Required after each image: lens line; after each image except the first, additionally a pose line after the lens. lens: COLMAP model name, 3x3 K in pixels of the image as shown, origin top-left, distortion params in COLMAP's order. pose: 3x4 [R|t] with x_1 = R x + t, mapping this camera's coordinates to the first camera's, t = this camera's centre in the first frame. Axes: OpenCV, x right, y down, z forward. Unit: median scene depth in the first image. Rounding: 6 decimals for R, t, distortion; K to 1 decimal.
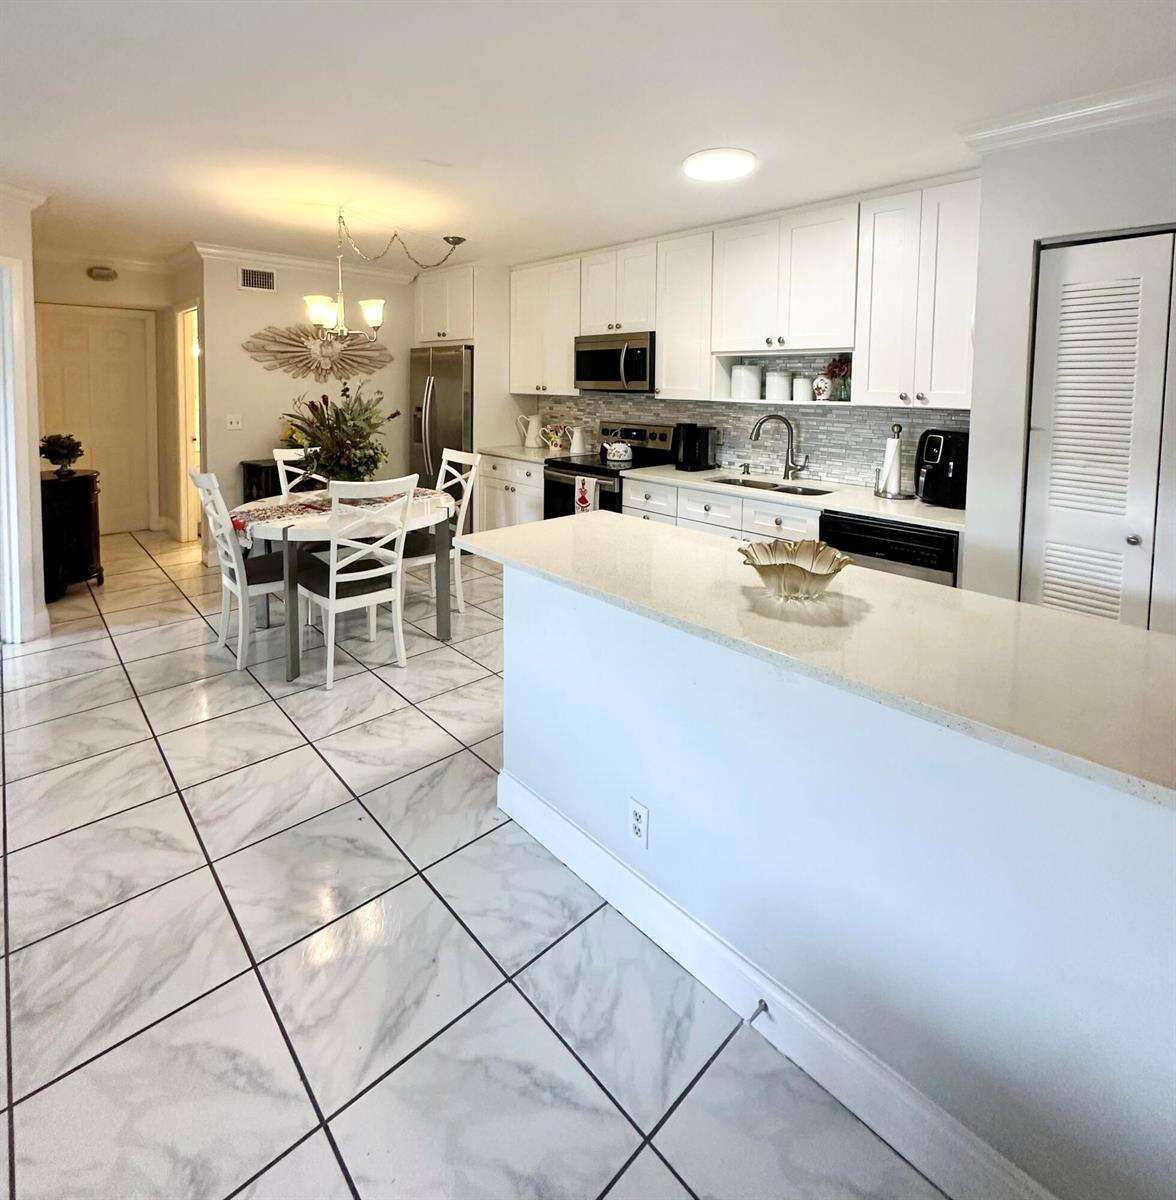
lens RADIAL K [[626.2, 0, 588.1], [0, 626.2, 414.9], [0, 0, 1]] dist [-0.010450, -0.000545]
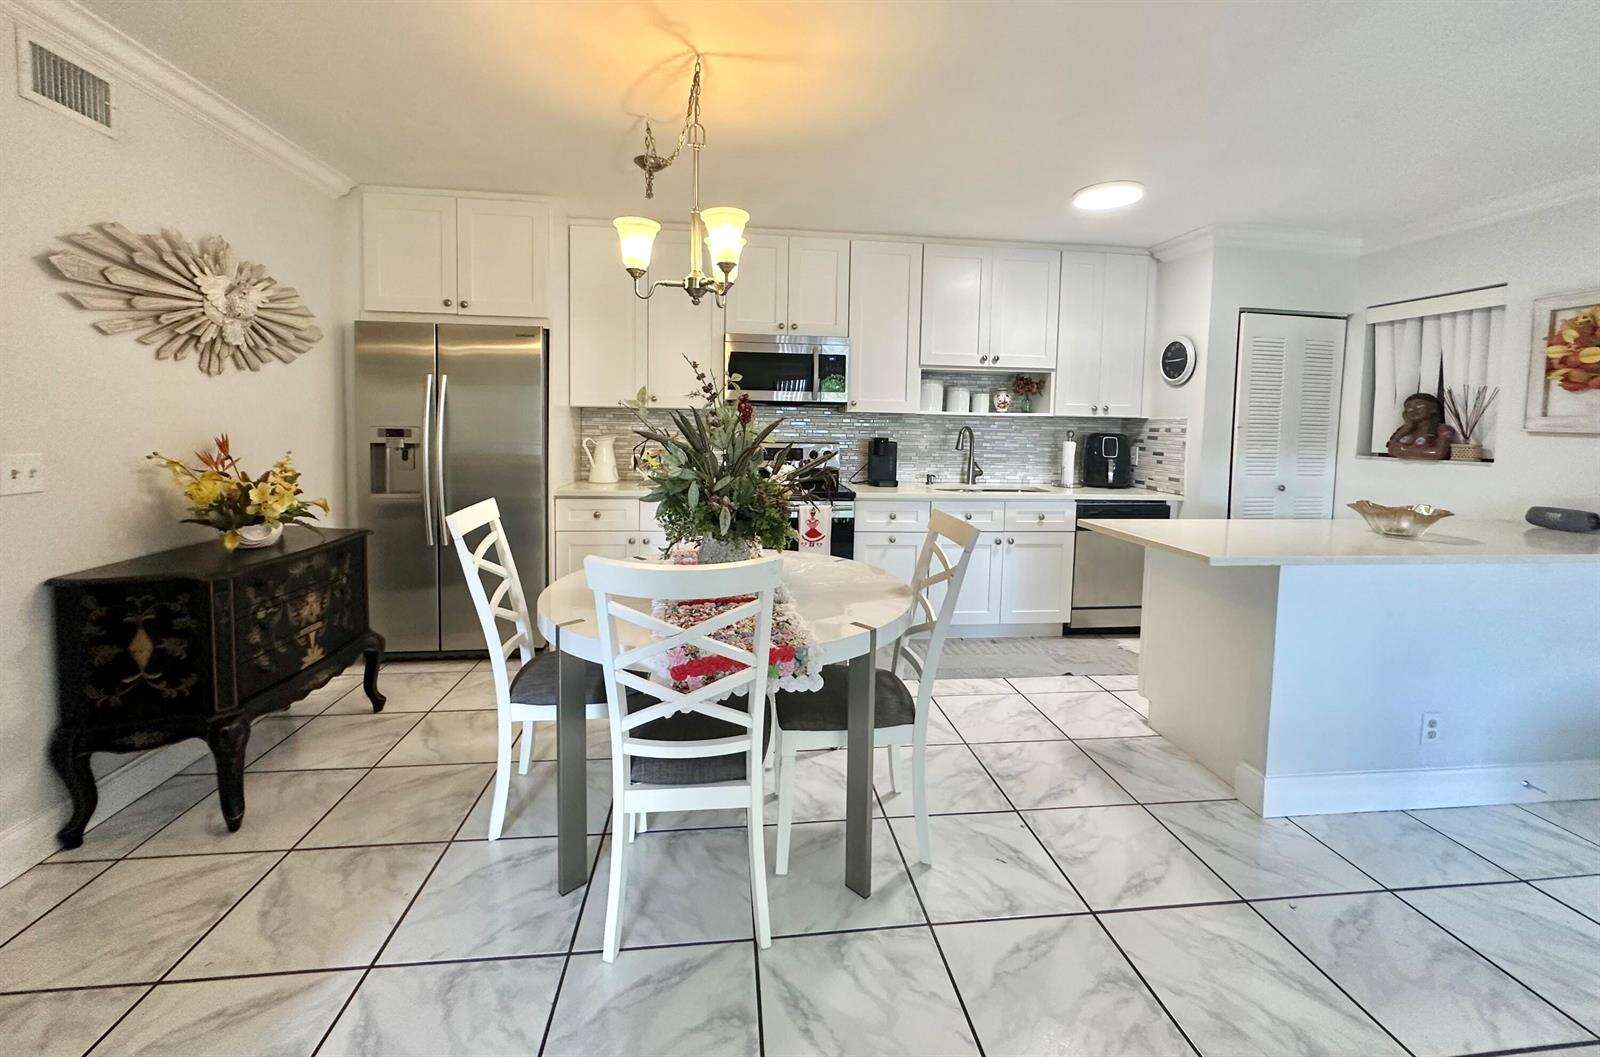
lens RADIAL K [[643.3, 0, 798.7], [0, 643.3, 455.7], [0, 0, 1]] dist [-0.004375, 0.000325]
pose [[0.597767, -0.045410, 0.800383, -0.700564], [0.030028, 0.998962, 0.034250, 0.003707], [-0.801107, 0.003560, 0.598510, 0.506758]]
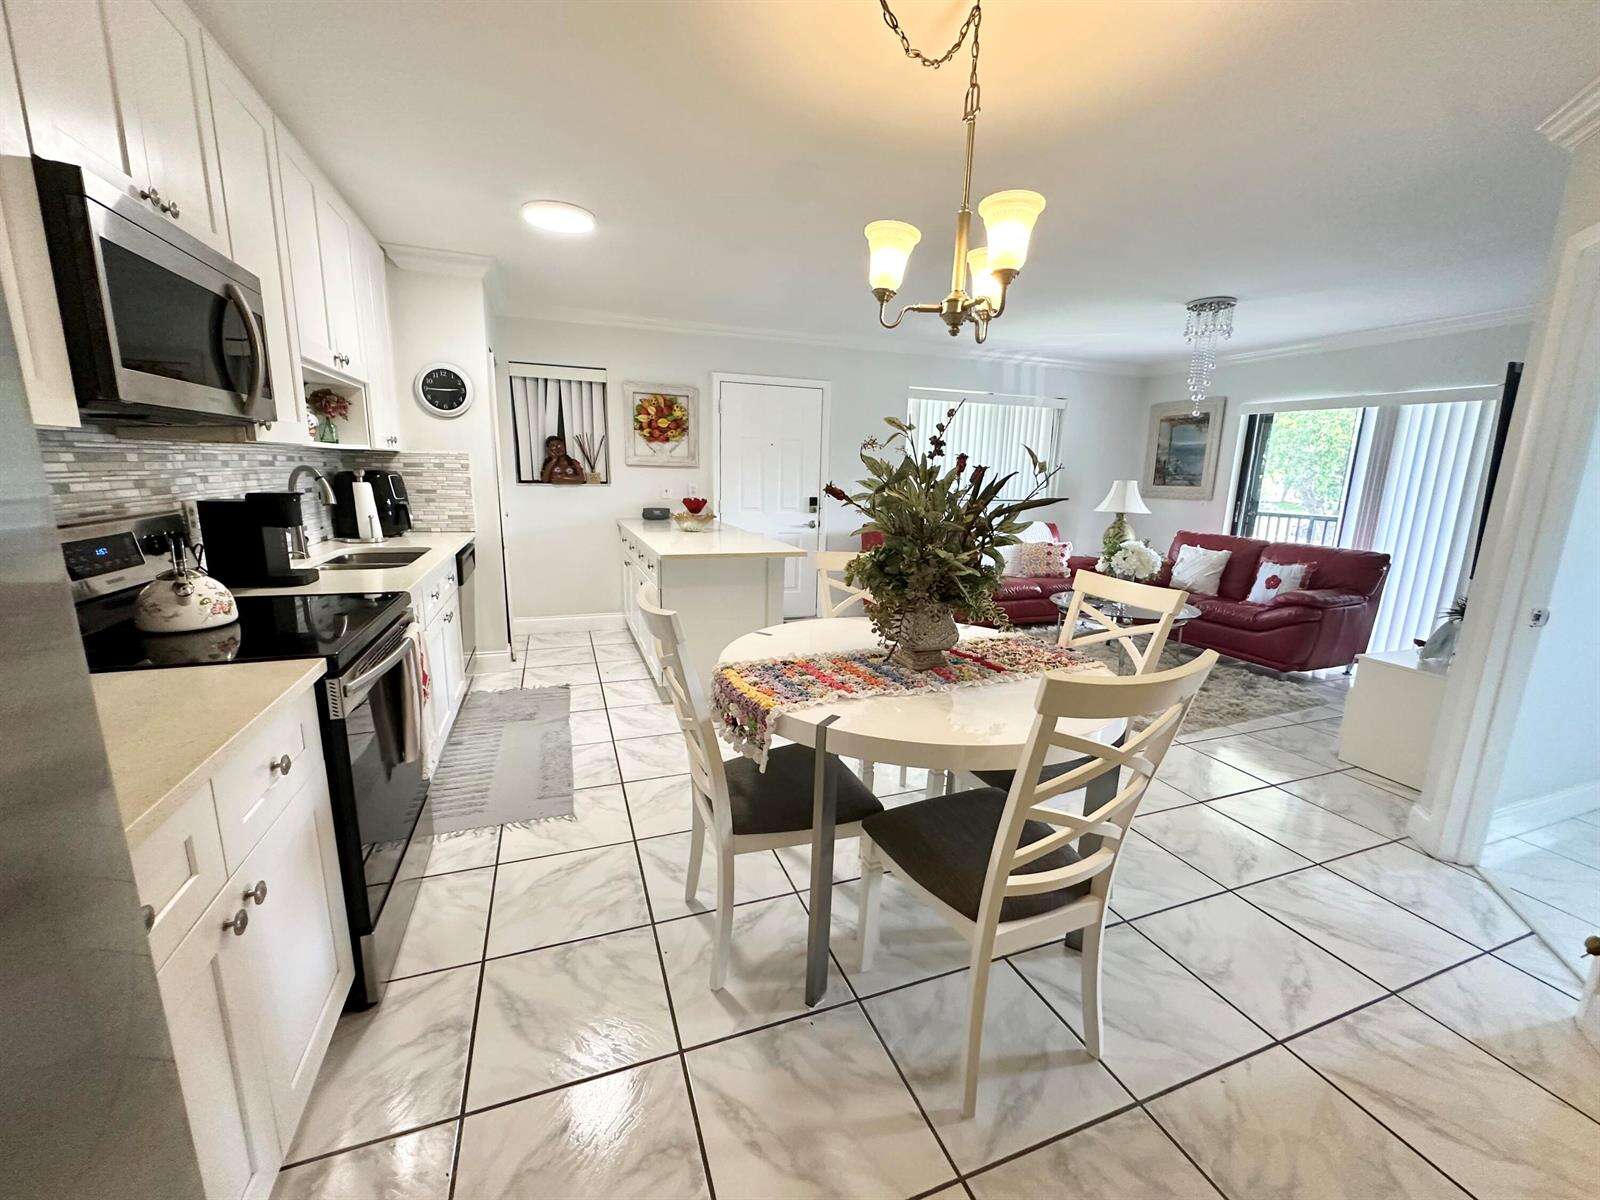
lens RADIAL K [[642.0, 0, 800.3], [0, 642.0, 600.6], [0, 0, 1]] dist [-0.003221, 0.000351]
pose [[-0.921357, -0.113474, 0.371786, -0.421253], [-0.016753, 0.967146, 0.253669, -0.038798], [-0.388356, 0.227492, -0.892988, 1.298036]]
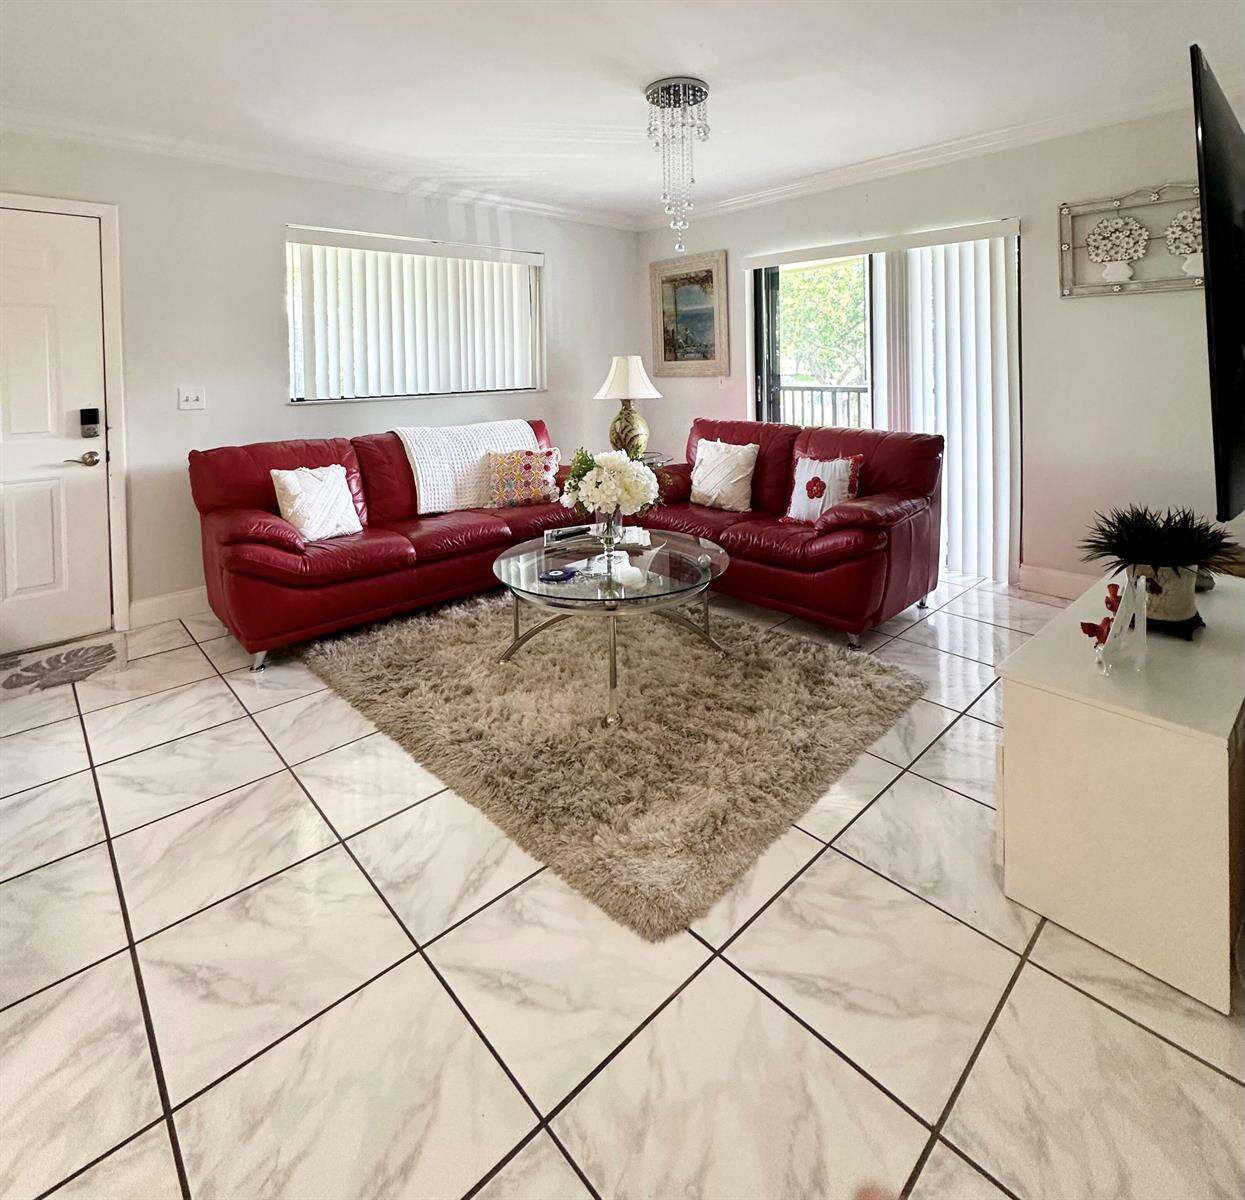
lens RADIAL K [[663.9, 0, 623.4], [0, 663.9, 368.9], [0, 0, 1]] dist [-0.005643, 0.000085]
pose [[-0.999901, 0.006432, 0.012503, -0.539441], [0.007239, 0.997820, 0.065600, 0.002583], [-0.012053, 0.065684, -0.997768, 0.770949]]
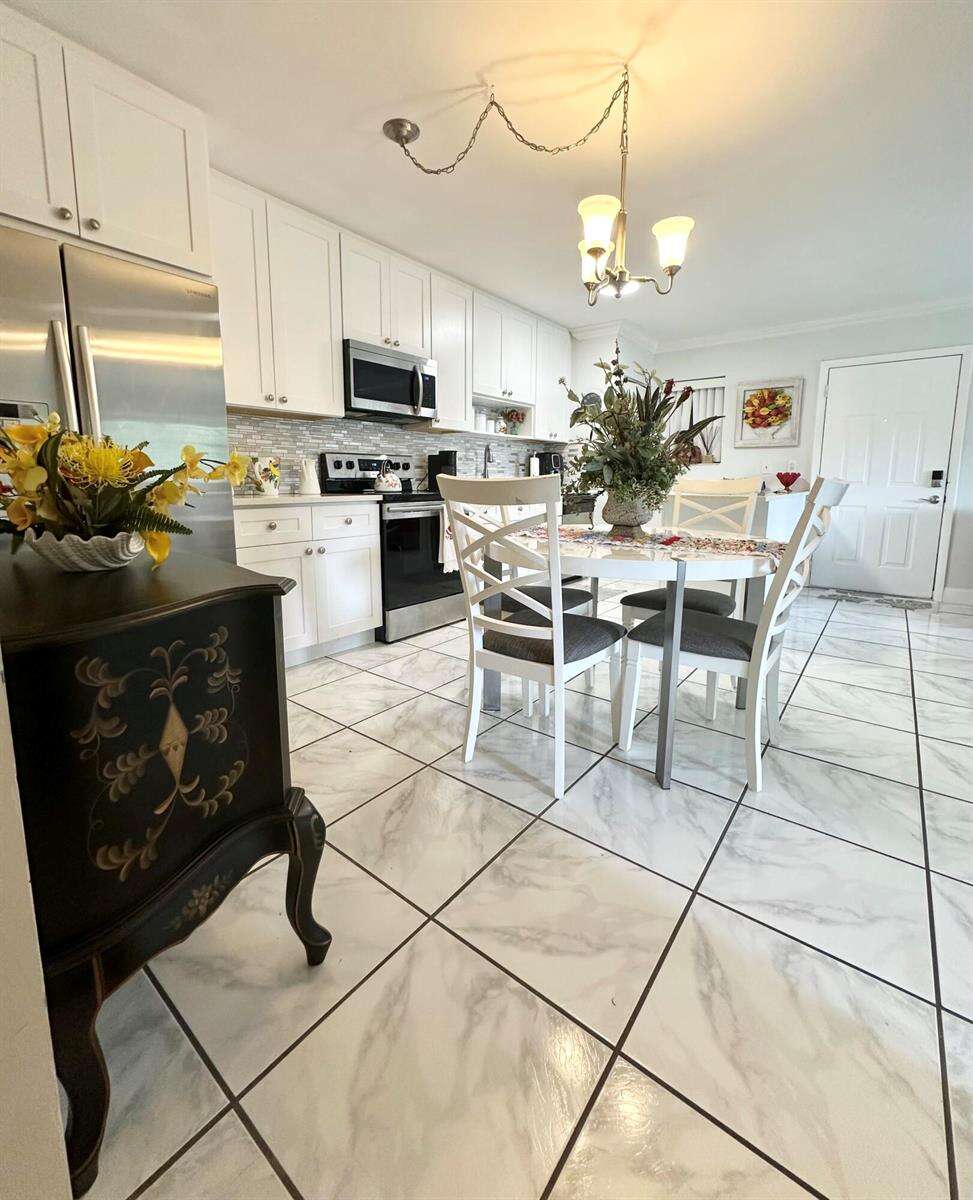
lens RADIAL K [[519.9, 0, 486.3], [0, 519.9, 552.2], [0, 0, 1]] dist [-0.003743, 0.000133]
pose [[-0.148179, -0.151531, 0.977283, -0.817106], [0.045597, 0.986094, 0.159810, 0.047580], [-0.987909, 0.068242, -0.139209, 1.067598]]
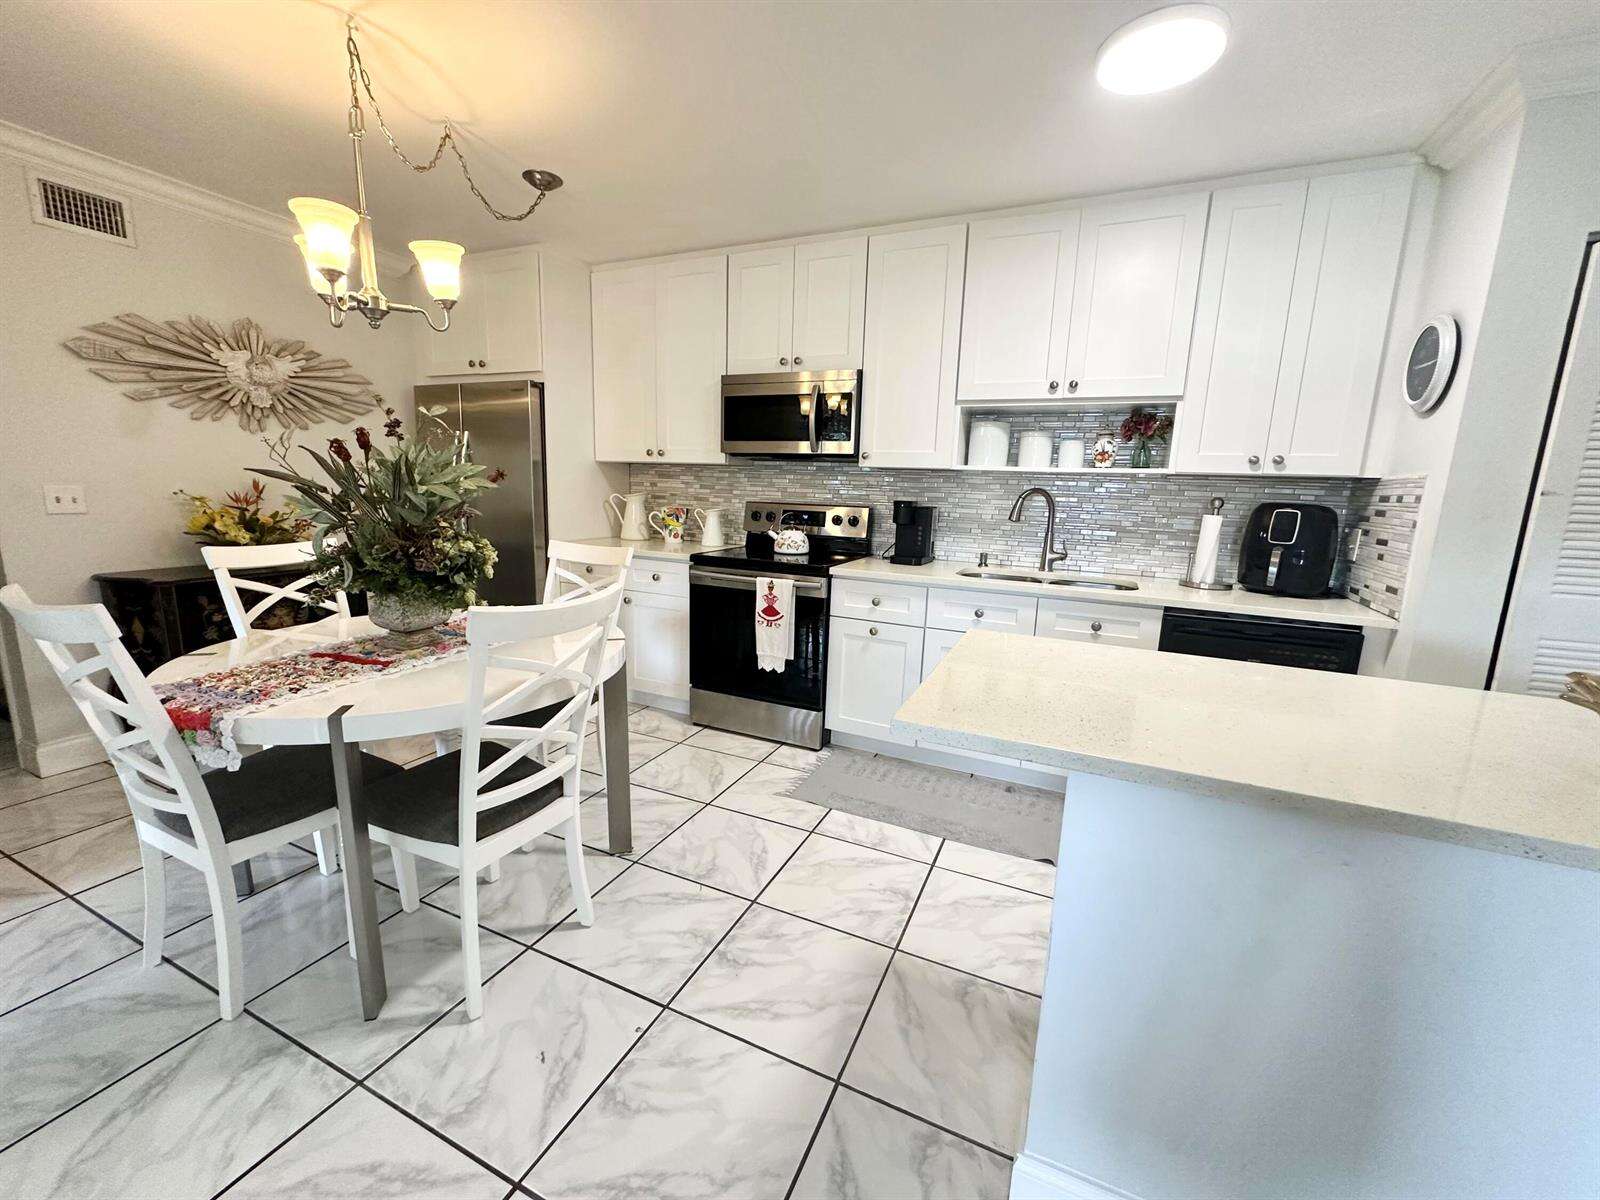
lens RADIAL K [[642.0, 0, 798.2], [0, 642.0, 599.6], [0, 0, 1]] dist [-0.003221, 0.000351]
pose [[0.926775, -0.050916, 0.372151, -0.246896], [-0.000479, 0.990609, 0.136724, 0.025465], [-0.375617, -0.126890, 0.918047, 0.332171]]
